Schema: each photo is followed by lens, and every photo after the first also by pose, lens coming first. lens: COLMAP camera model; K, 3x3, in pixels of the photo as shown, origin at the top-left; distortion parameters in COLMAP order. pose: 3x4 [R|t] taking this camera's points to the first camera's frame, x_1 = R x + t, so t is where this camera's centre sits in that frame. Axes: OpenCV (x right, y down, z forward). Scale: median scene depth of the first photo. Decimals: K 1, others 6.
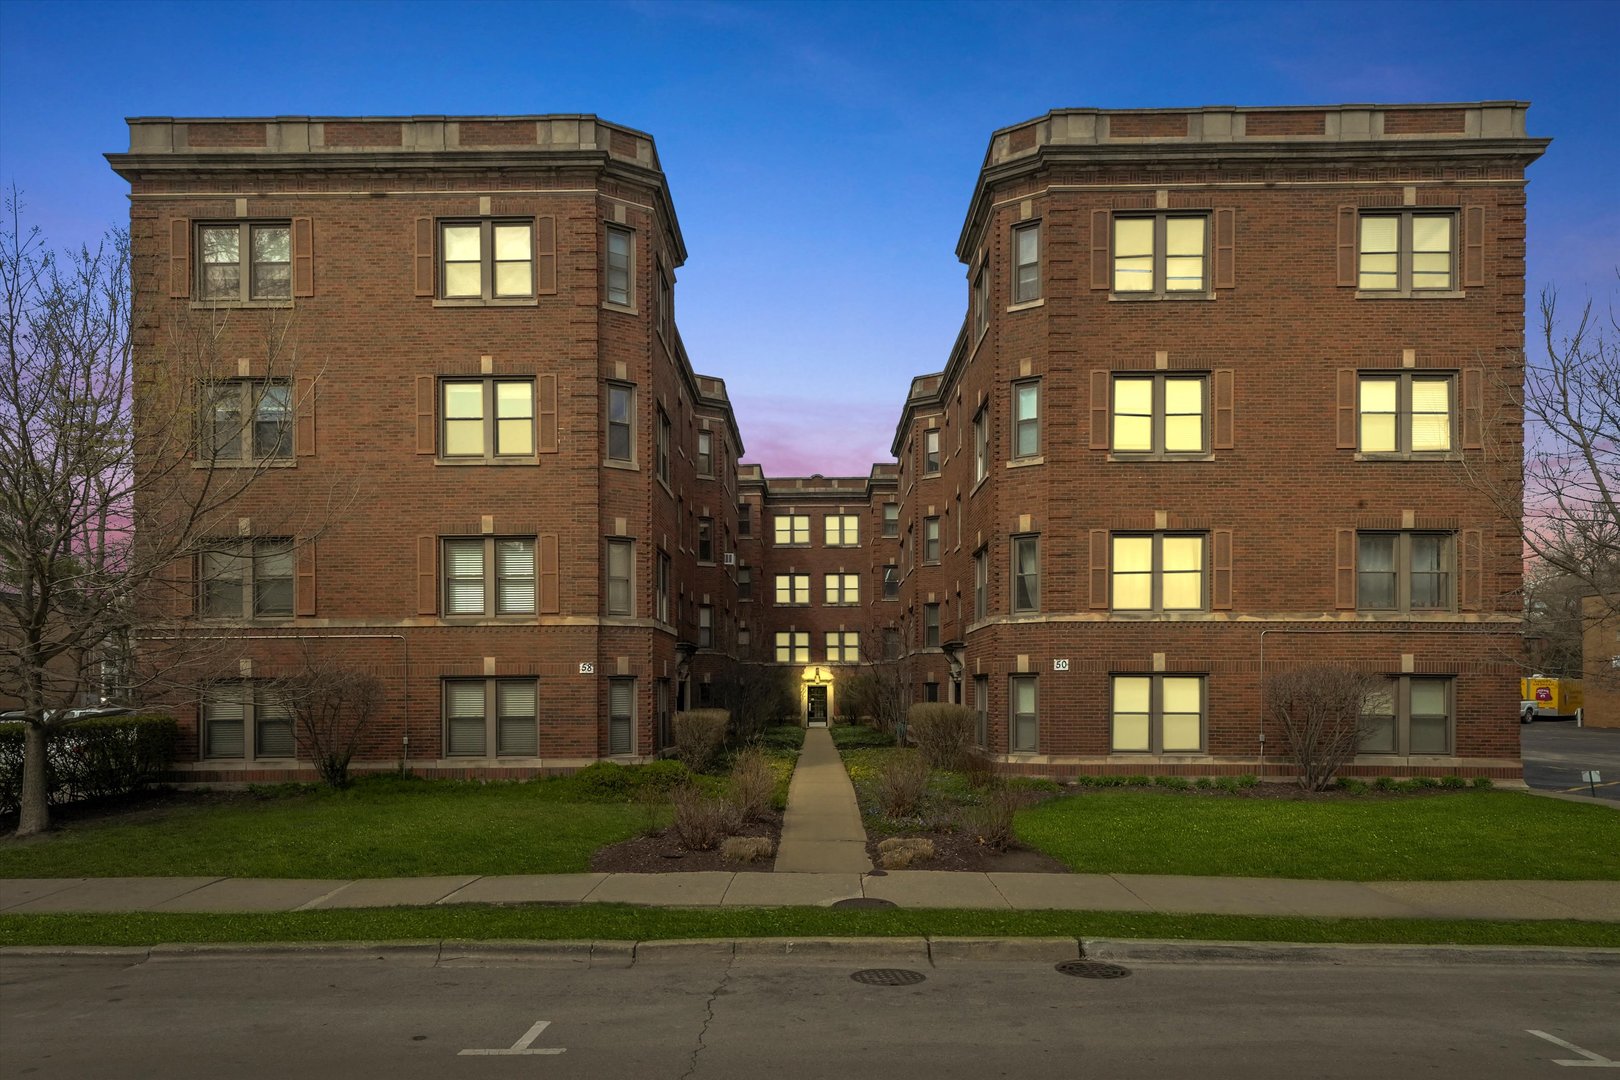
lens RADIAL K [[881.6, 0, 810.0], [0, 881.6, 717.2], [0, 0, 1]] dist [0.004057, 0.001386]
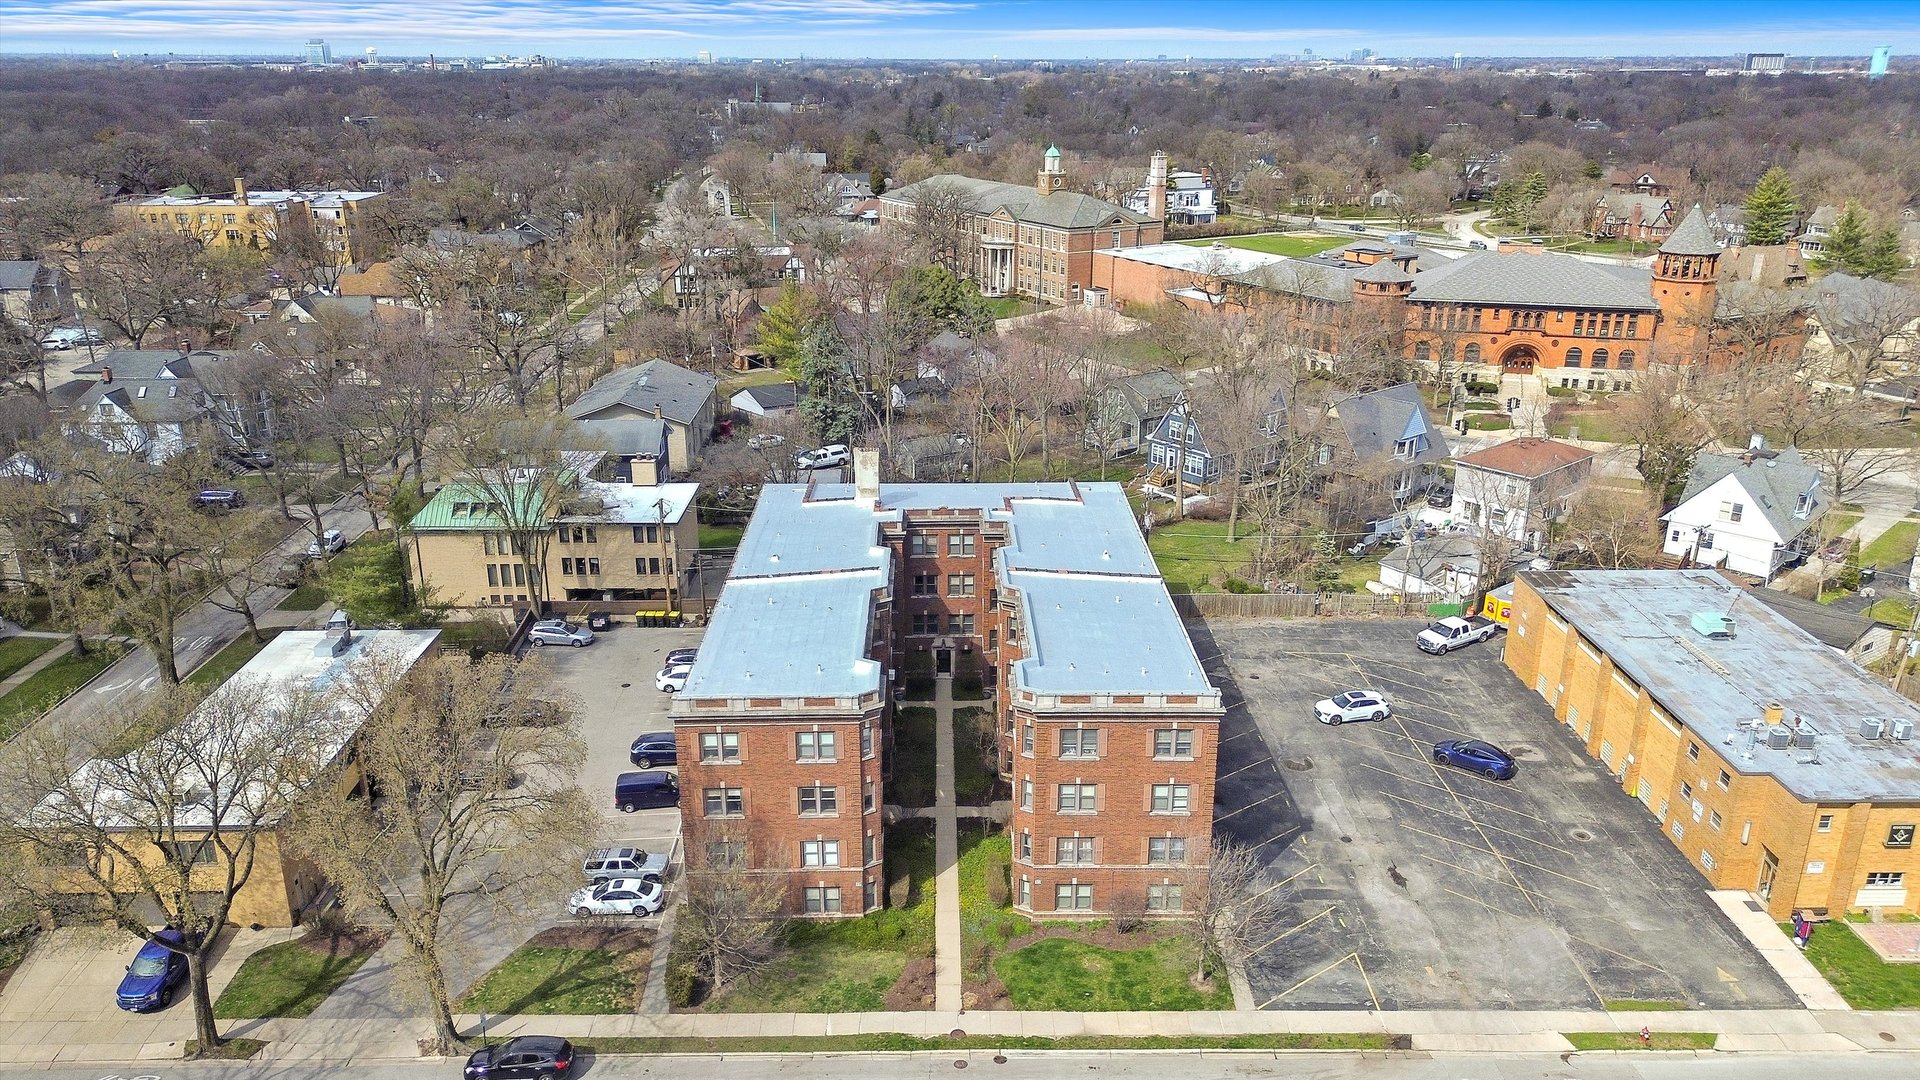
lens RADIAL K [[1345.6, 0, 953.8], [0, 1345.6, 539.6], [0, 0, 1]] dist [0.123119, -0.388795]
pose [[0.999790, -0.008254, 0.018766, -0.036630], [0.001703, 0.945641, 0.325208, -2.351412], [-0.020430, -0.325108, 0.945456, -2.507930]]
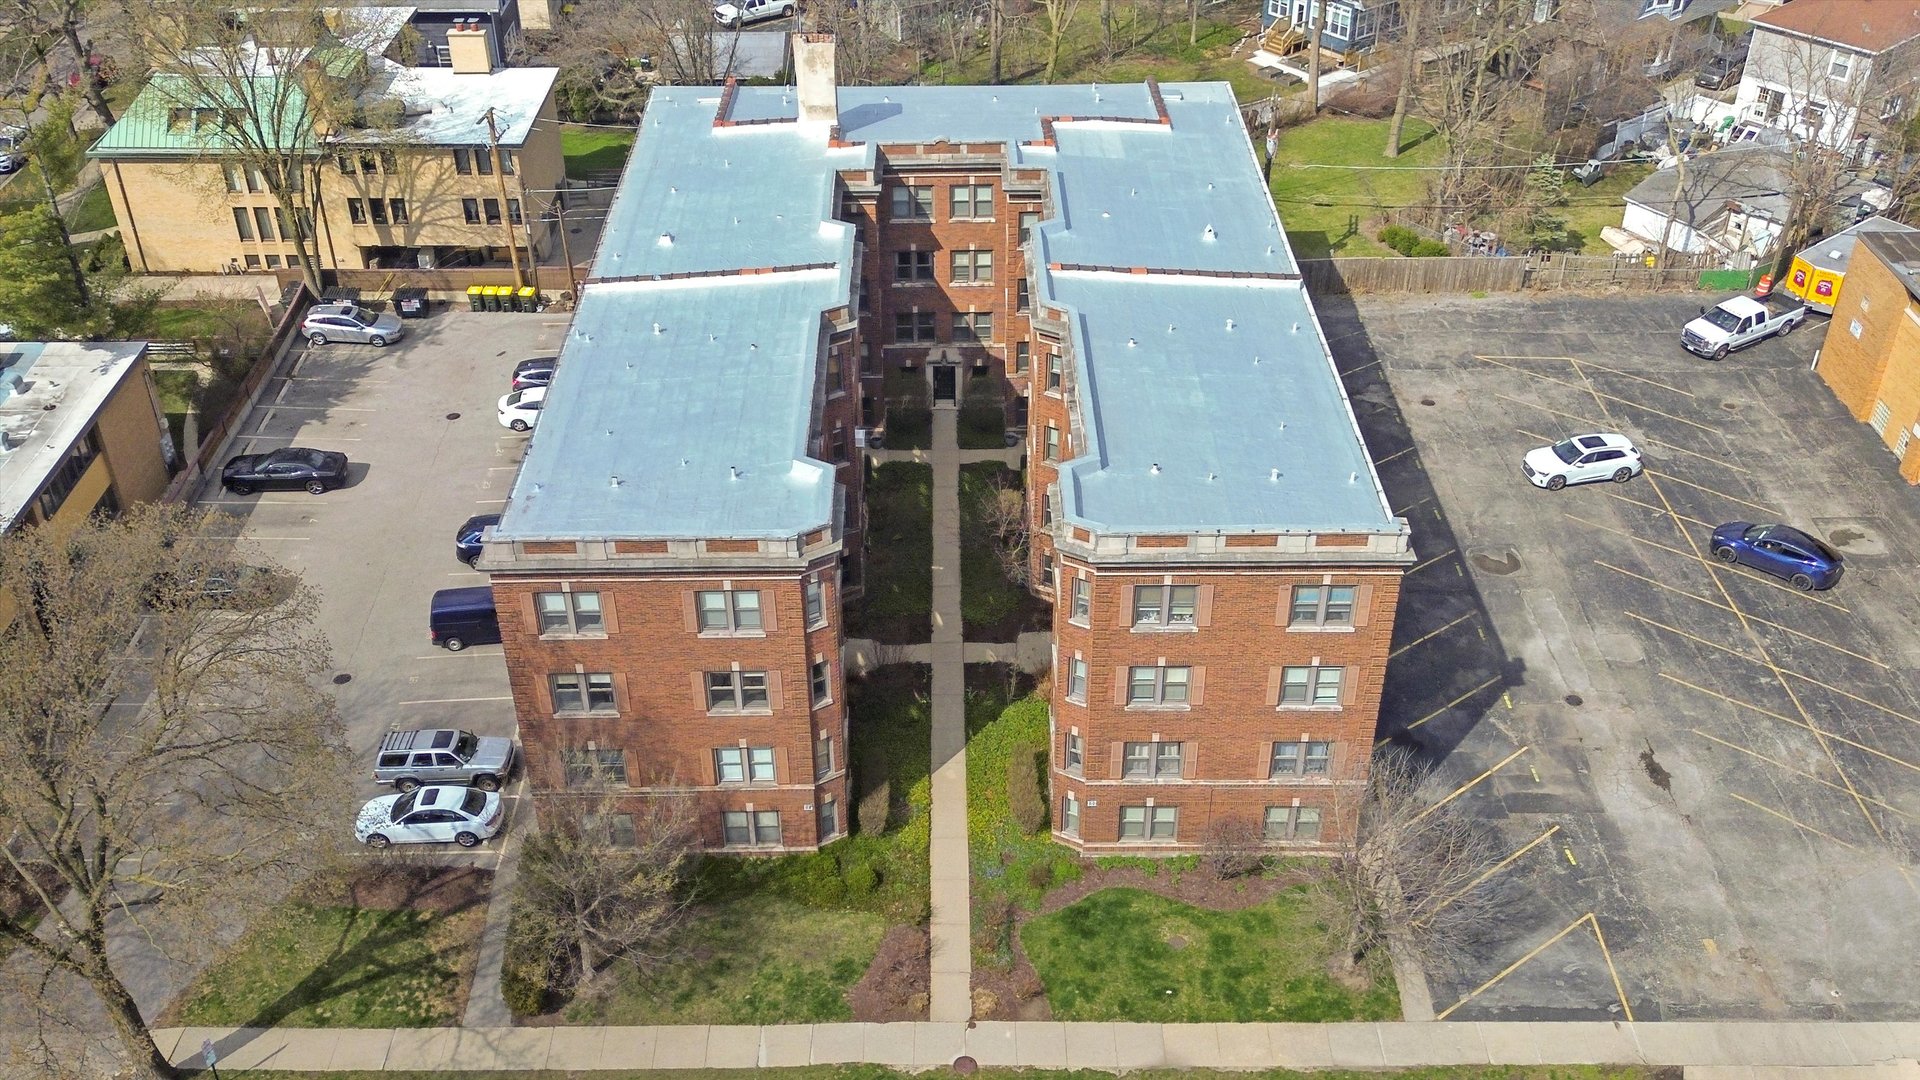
lens RADIAL K [[1756.1, 0, 960.0], [0, 1756.1, 540.0], [0, 0, 1]] dist [0.092908, -0.201181]
pose [[0.999810, -0.015321, 0.012052, 0.000546], [0.005803, 0.824149, 0.566344, -2.357526], [-0.018610, -0.566166, 0.824081, -1.465166]]
